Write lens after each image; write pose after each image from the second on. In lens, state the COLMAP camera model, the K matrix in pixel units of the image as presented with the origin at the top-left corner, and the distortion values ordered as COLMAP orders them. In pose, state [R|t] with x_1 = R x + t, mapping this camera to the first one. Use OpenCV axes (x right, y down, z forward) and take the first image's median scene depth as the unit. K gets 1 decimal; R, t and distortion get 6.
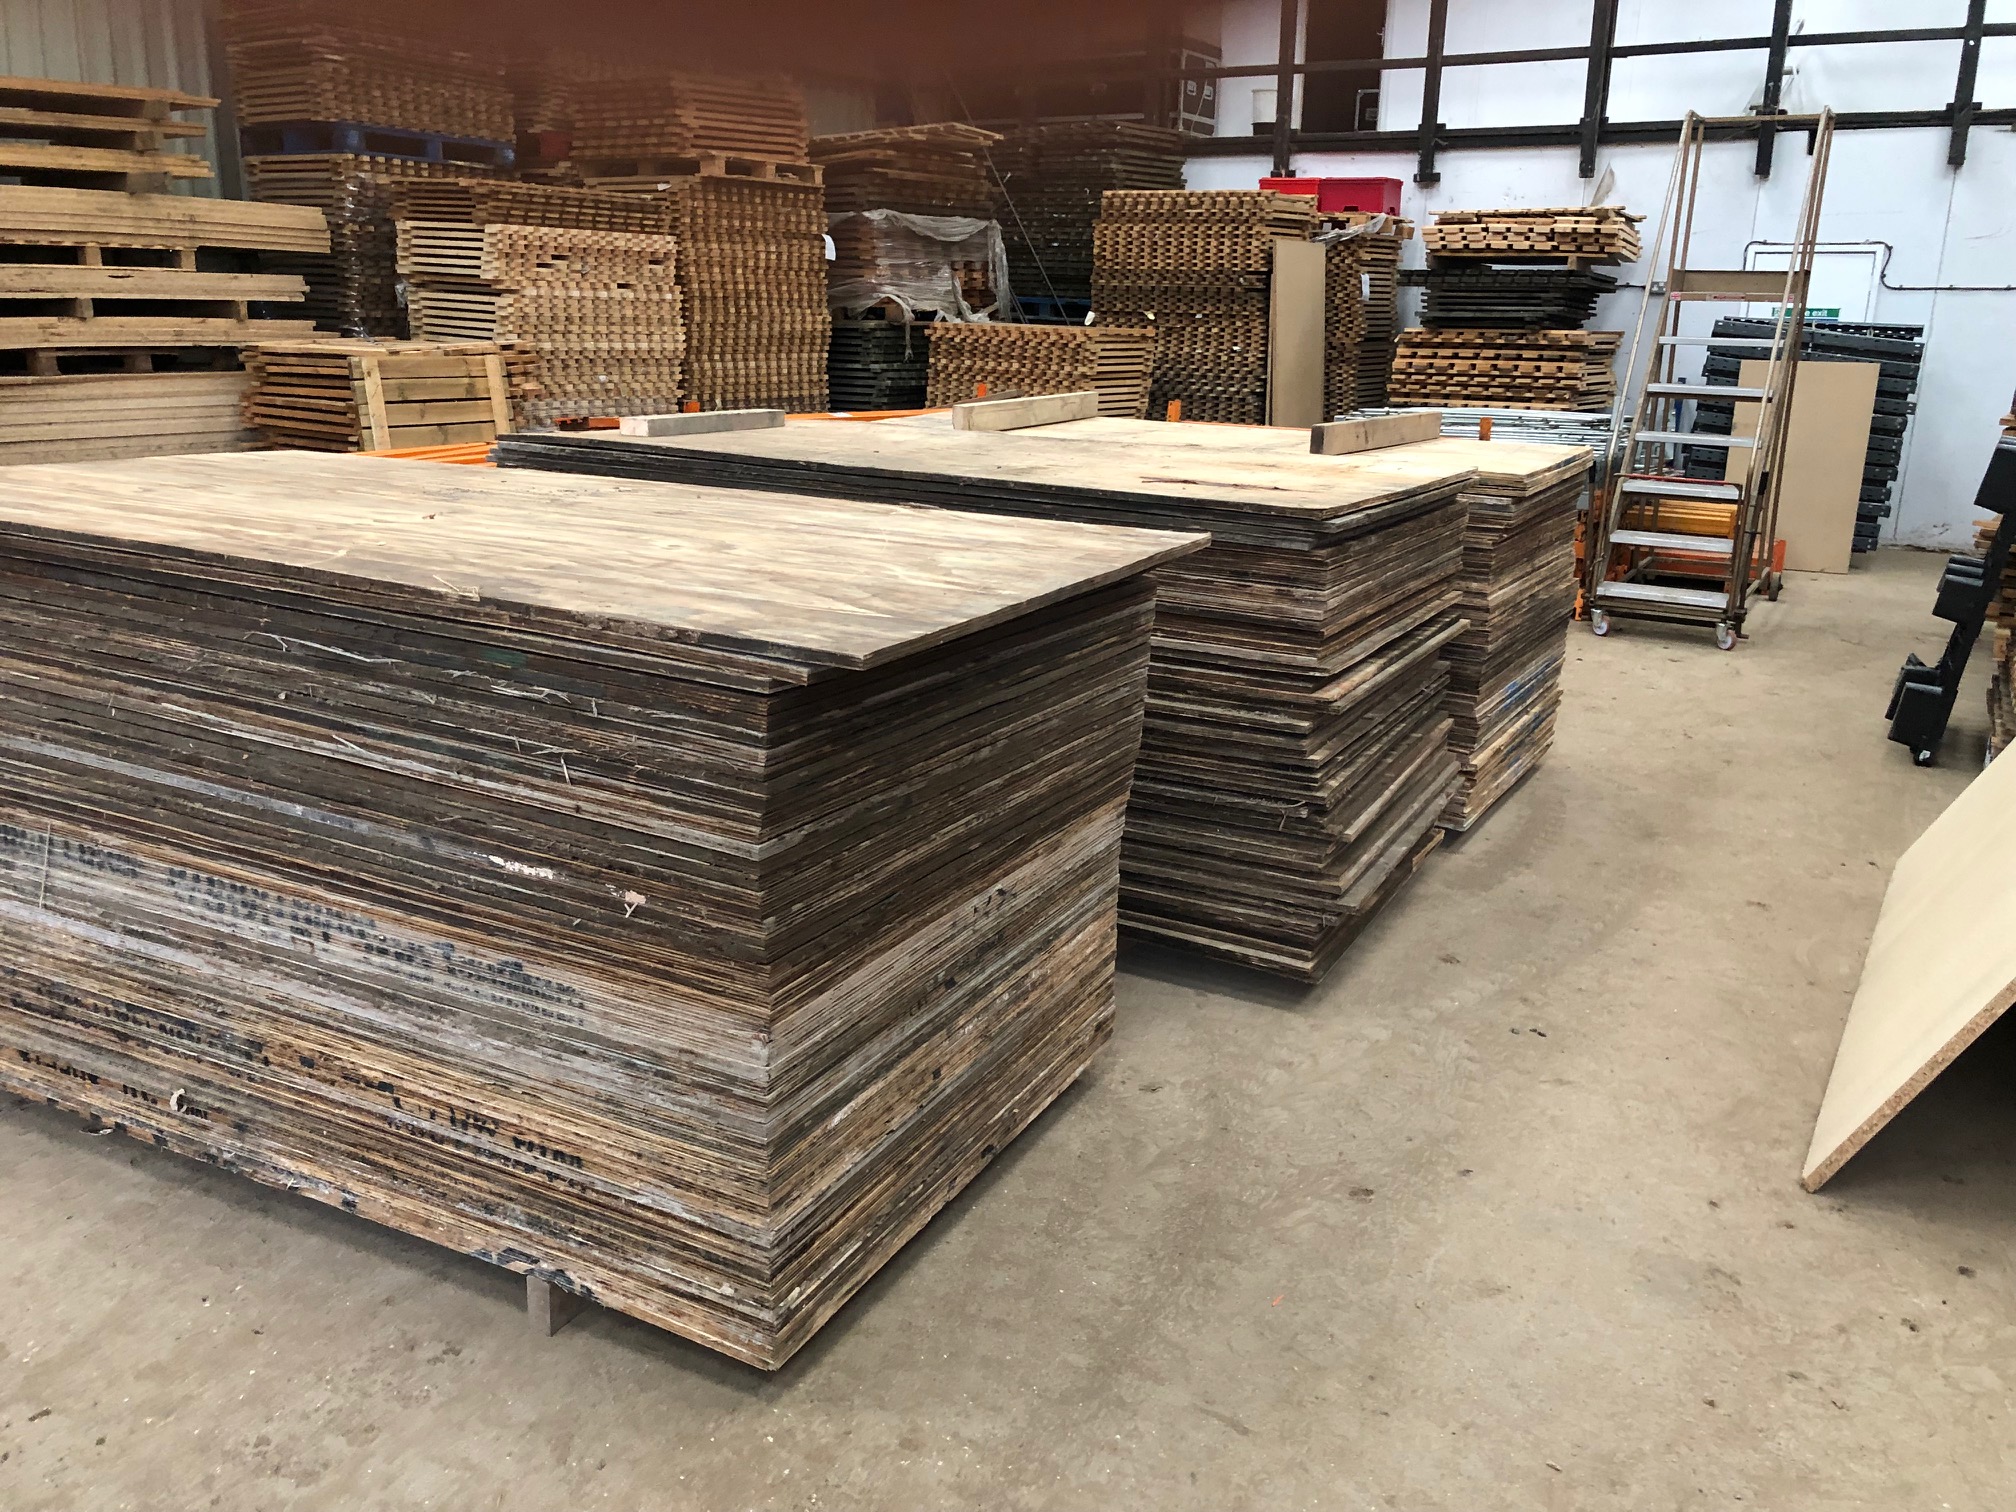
lens RADIAL K [[1641.6, 0, 1035.0], [0, 1641.6, 766.8], [0, 0, 1]] dist [0.044254, -0.055070]
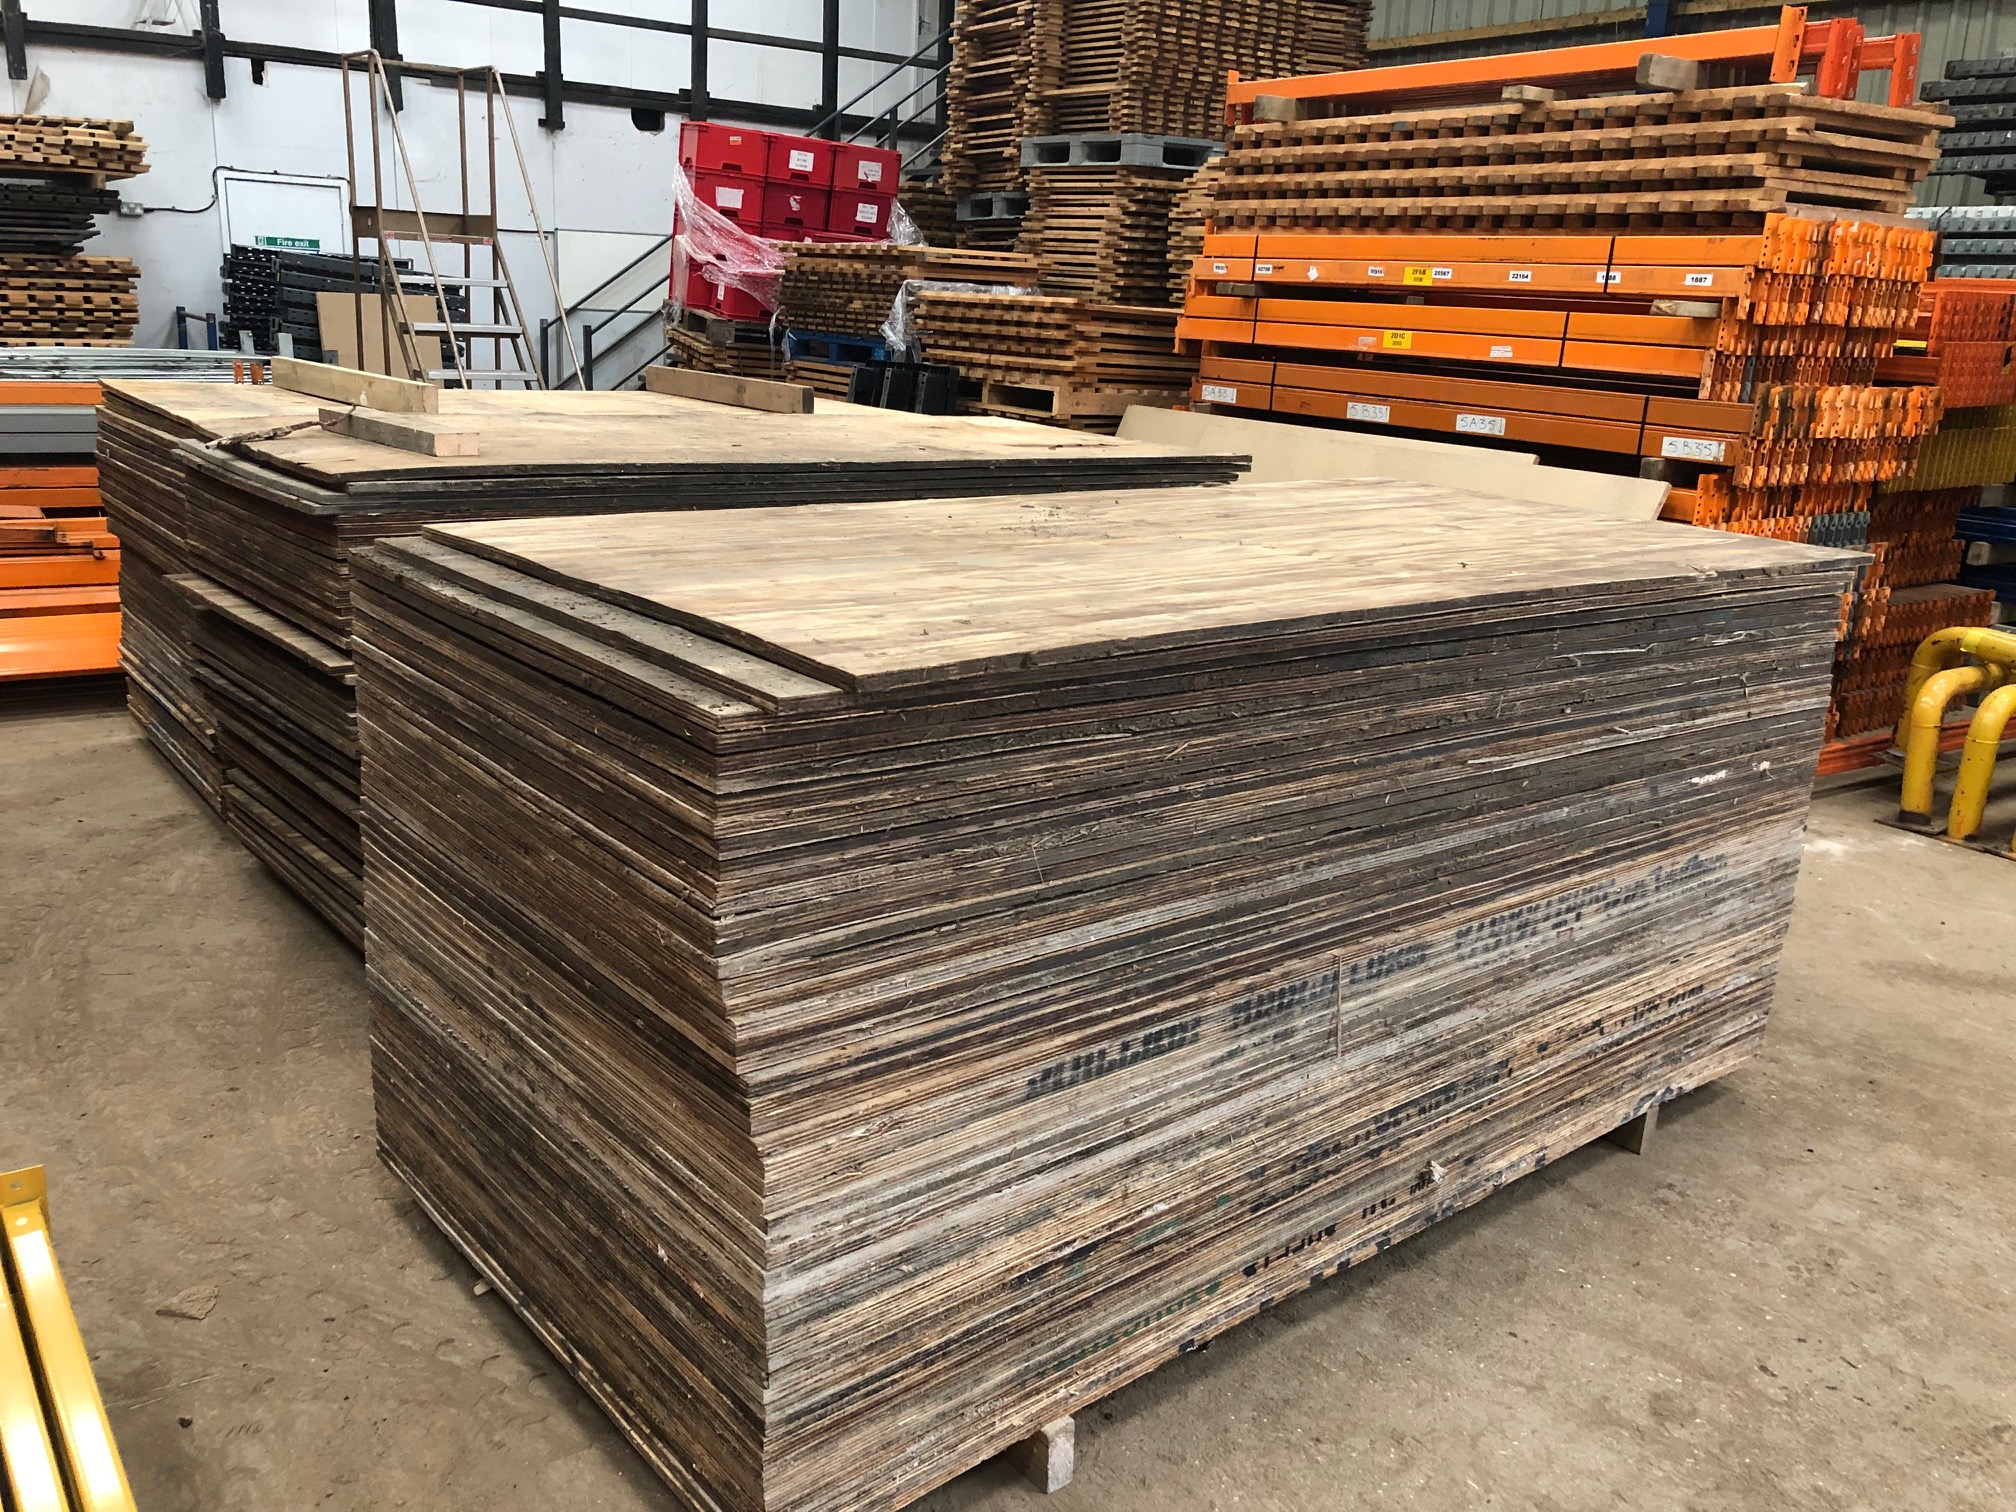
lens RADIAL K [[1639.6, 0, 1008.0], [0, 1639.6, 756.0], [0, 0, 1]] dist [0.076634, -0.098180]
pose [[0.410438, -0.256838, 0.874971, -0.359587], [0.213287, 0.959939, 0.181729, -0.066299], [-0.886594, 0.112031, 0.448776, 0.197346]]
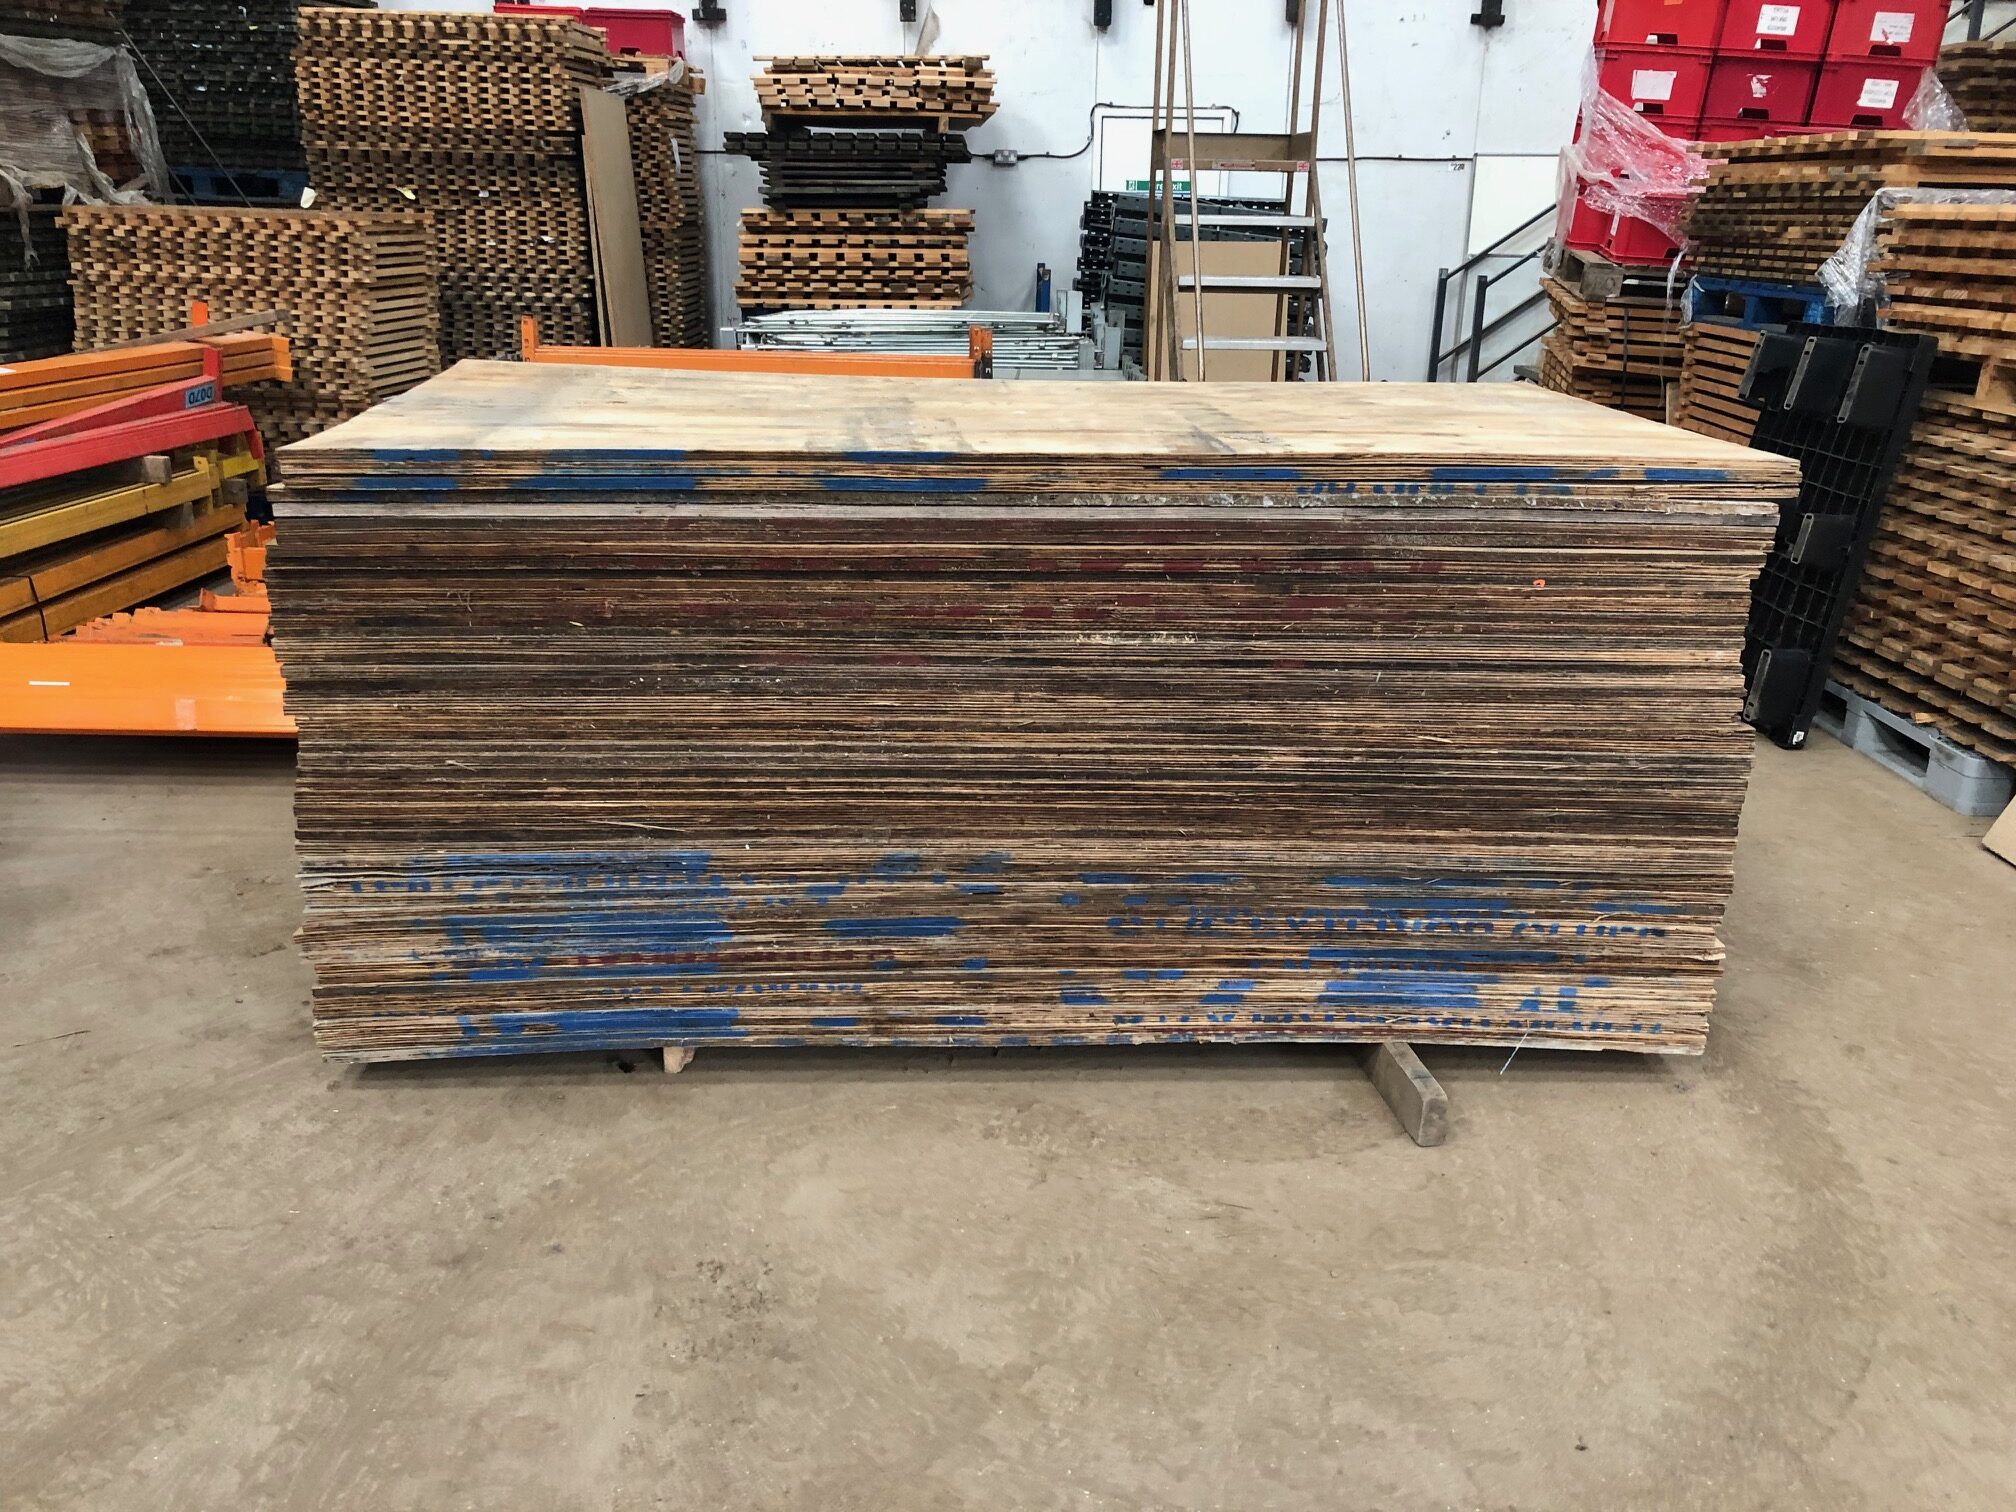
lens RADIAL K [[1638.2, 0, 1011.1], [0, 1638.2, 769.8], [0, 0, 1]] dist [0.026459, 0.000885]
pose [[0.855921, -0.181321, 0.484275, -0.105088], [0.147443, 0.983207, 0.107535, -0.075675], [-0.495641, -0.020639, 0.868282, 0.276715]]
